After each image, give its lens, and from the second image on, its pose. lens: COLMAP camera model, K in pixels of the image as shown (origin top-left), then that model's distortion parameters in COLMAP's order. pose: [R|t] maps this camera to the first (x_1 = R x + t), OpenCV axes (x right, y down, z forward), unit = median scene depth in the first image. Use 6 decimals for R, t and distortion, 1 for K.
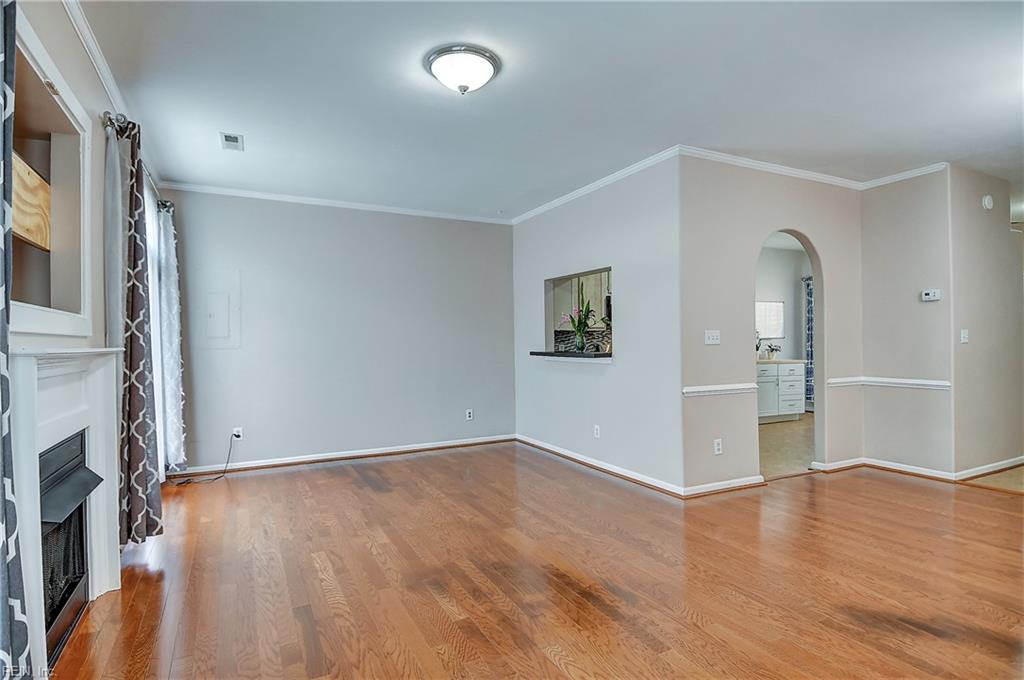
lens RADIAL K [[527.1, 0, 512.0], [0, 527.1, 340.0], [0, 0, 1]] dist [0.061923, -0.067888]
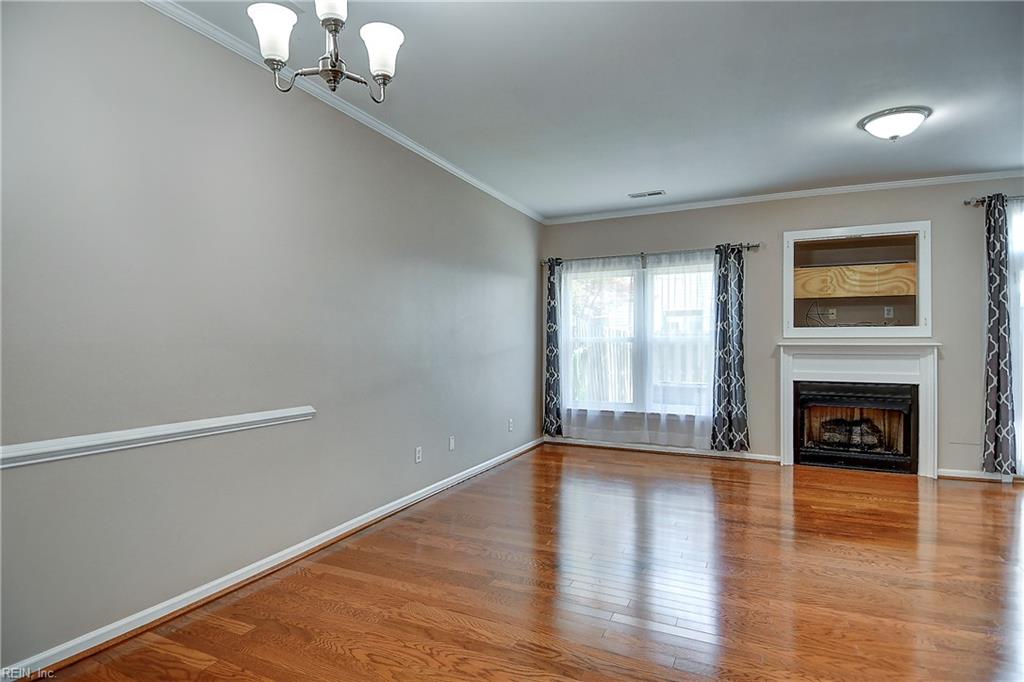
lens RADIAL K [[532.7, 0, 512.0], [0, 532.7, 341.0], [0, 0, 1]] dist [0.044257, -0.050714]
pose [[-0.784185, 0.009692, -0.620451, 1.078030], [0.012885, 0.999917, -0.000666, -0.007551], [0.620393, -0.008517, -0.784245, 1.111833]]
